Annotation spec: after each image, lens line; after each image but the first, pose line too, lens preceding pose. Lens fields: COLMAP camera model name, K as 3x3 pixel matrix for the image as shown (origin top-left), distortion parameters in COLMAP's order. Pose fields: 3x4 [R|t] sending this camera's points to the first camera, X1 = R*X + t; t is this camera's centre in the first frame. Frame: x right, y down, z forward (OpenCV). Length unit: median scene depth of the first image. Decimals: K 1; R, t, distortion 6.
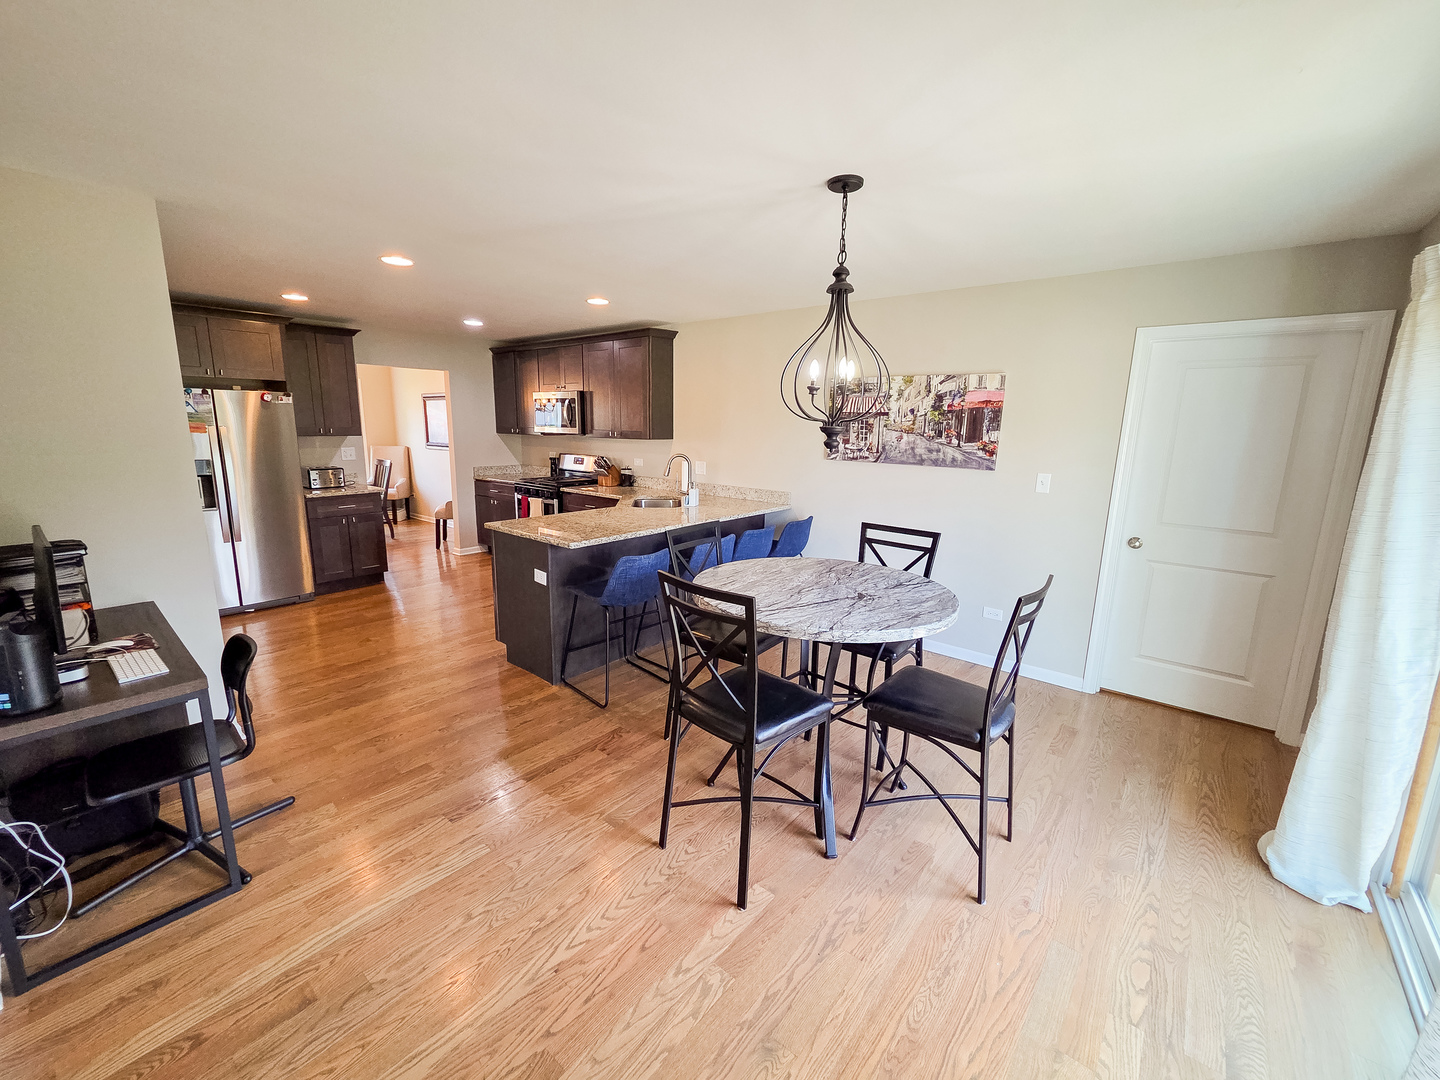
lens RADIAL K [[585.1, 0, 716.2], [0, 585.1, 532.2], [0, 0, 1]] dist [-0.000635, -0.000389]
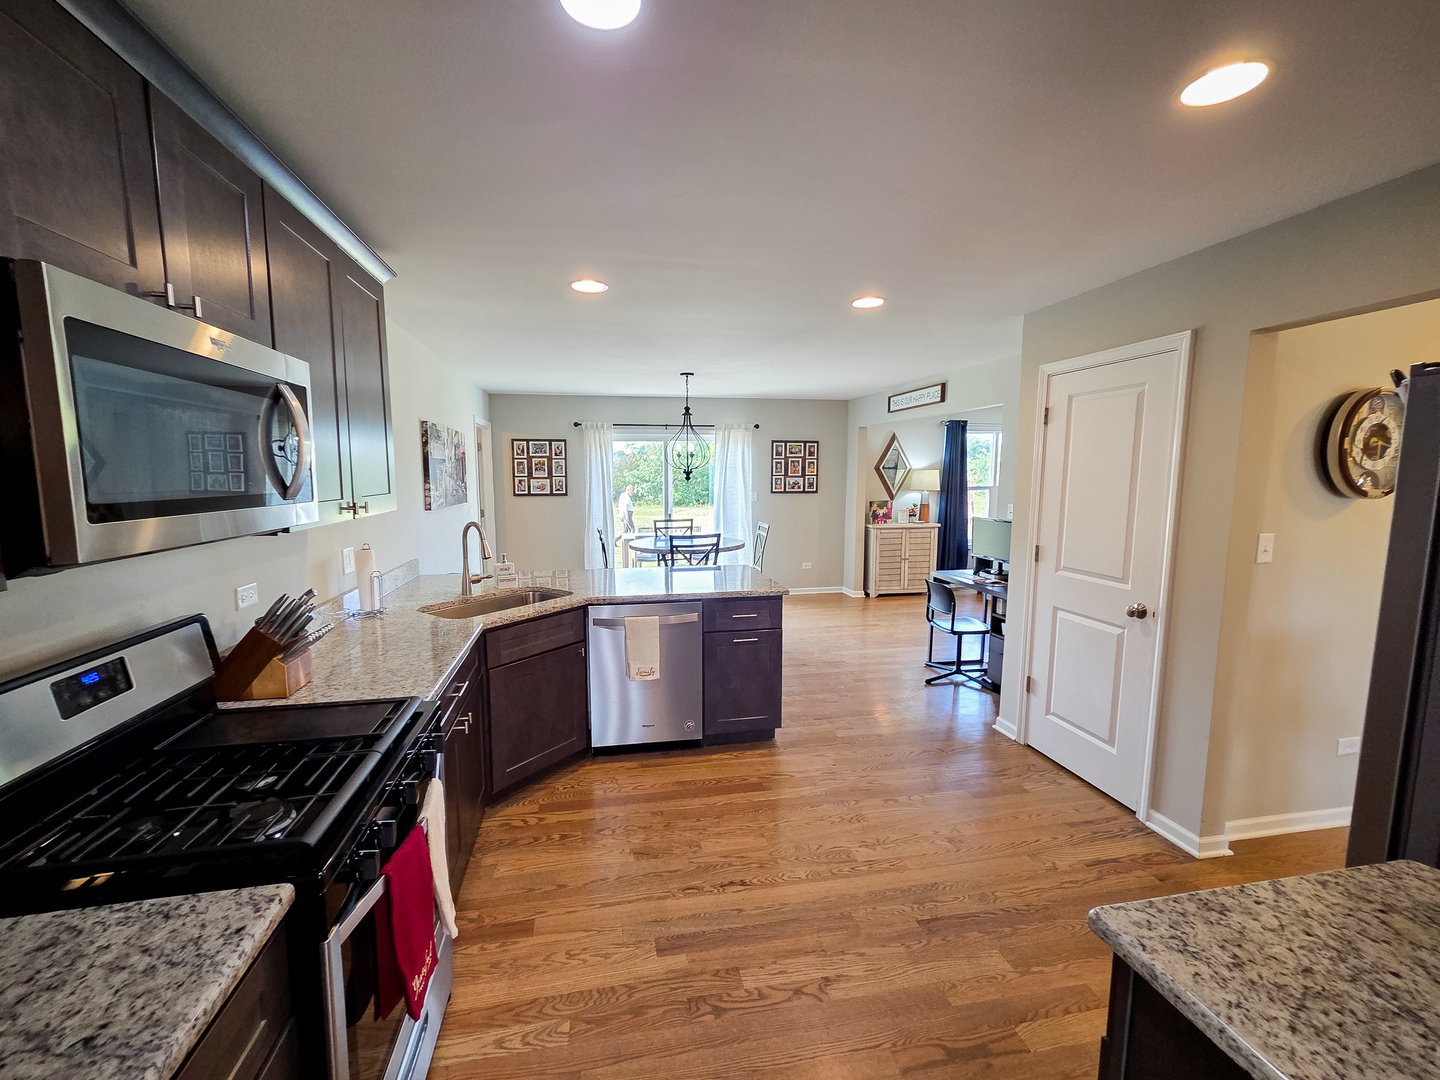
lens RADIAL K [[606.9, 0, 700.3], [0, 606.9, 540.4], [0, 0, 1]] dist [0.002097, 0.000050]
pose [[-0.769746, -0.086952, 0.632400, -0.593174], [0.108387, 0.958492, 0.263714, -0.232467], [-0.629081, 0.271537, -0.728371, 1.187530]]
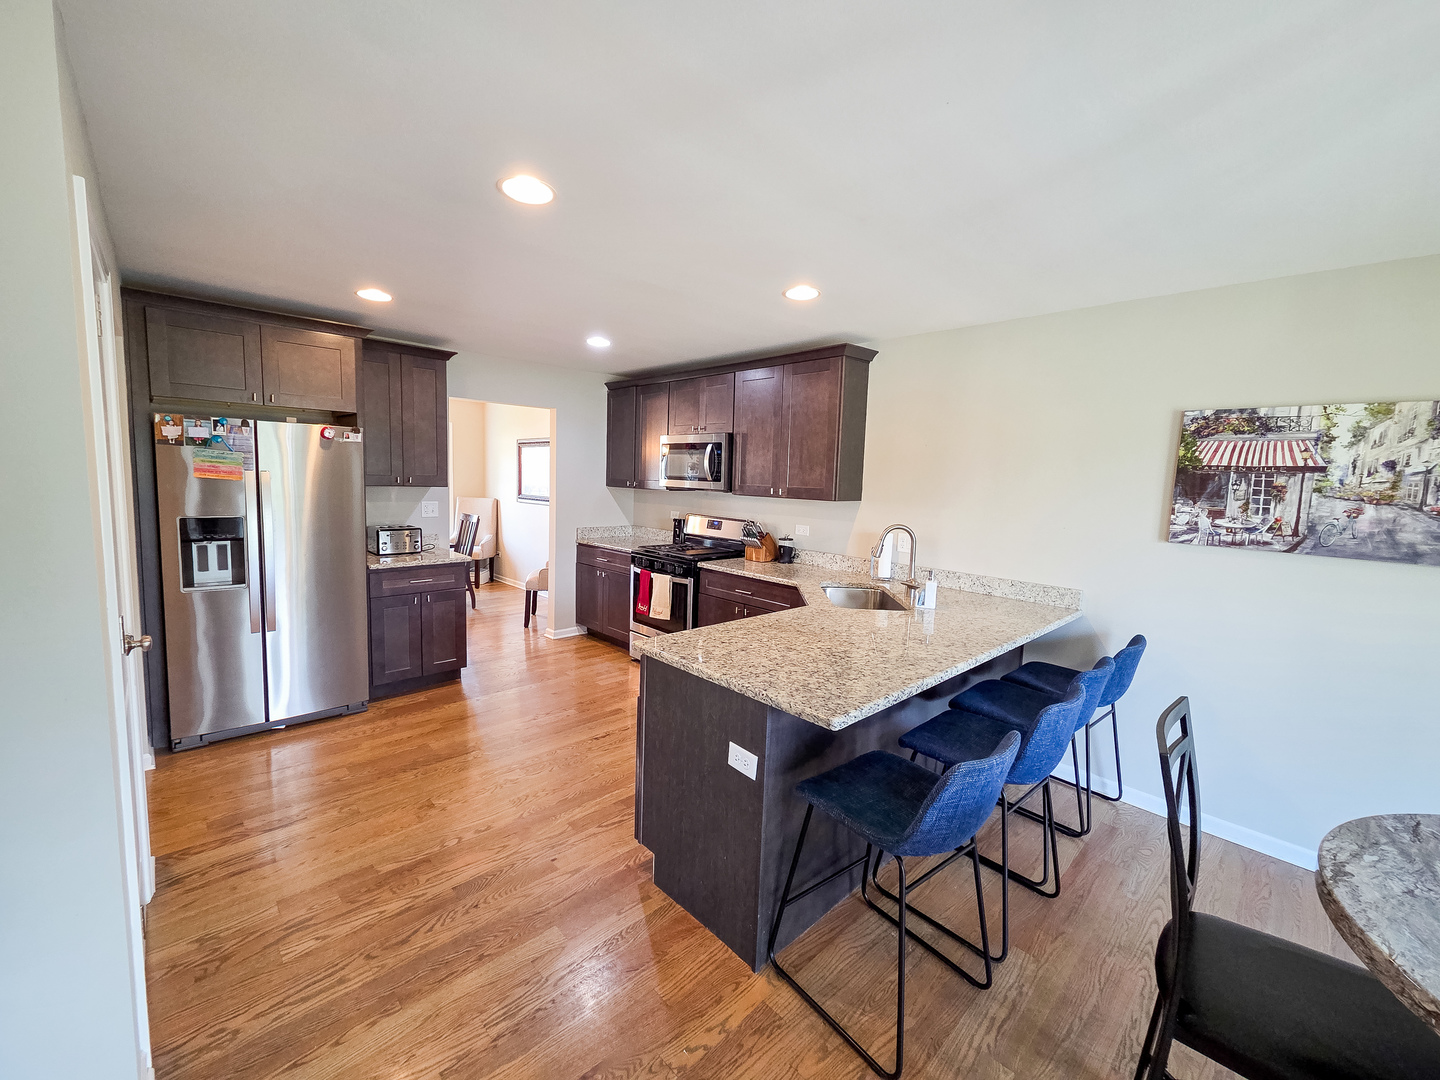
lens RADIAL K [[585.1, 0, 716.2], [0, 585.1, 532.2], [0, 0, 1]] dist [-0.000635, -0.000389]
pose [[0.993495, 0.028476, -0.110260, -0.174446], [-0.038513, 0.995197, -0.090001, -0.051878], [0.107168, 0.093662, 0.989819, 0.291565]]
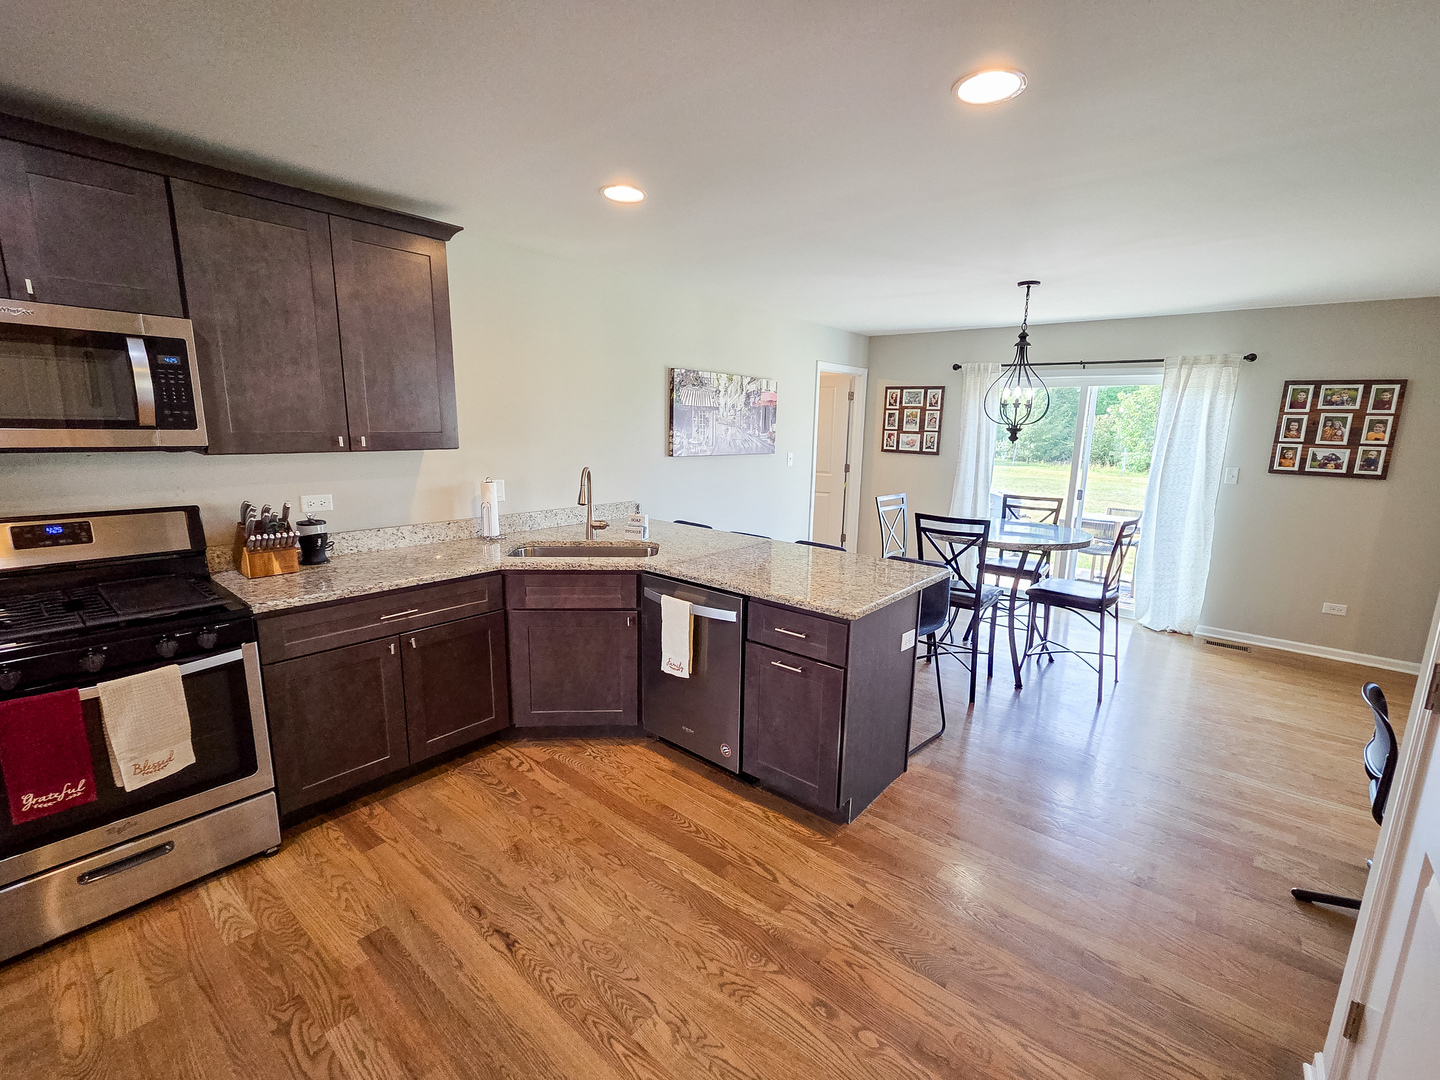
lens RADIAL K [[630.1, 0, 734.4], [0, 630.1, 540.2], [0, 0, 1]] dist [-0.000878, -0.000060]
pose [[-0.013005, -0.204296, 0.978823, -0.665388], [0.160481, 0.965789, 0.203708, -0.152467], [-0.986953, 0.159732, 0.020226, 0.754032]]
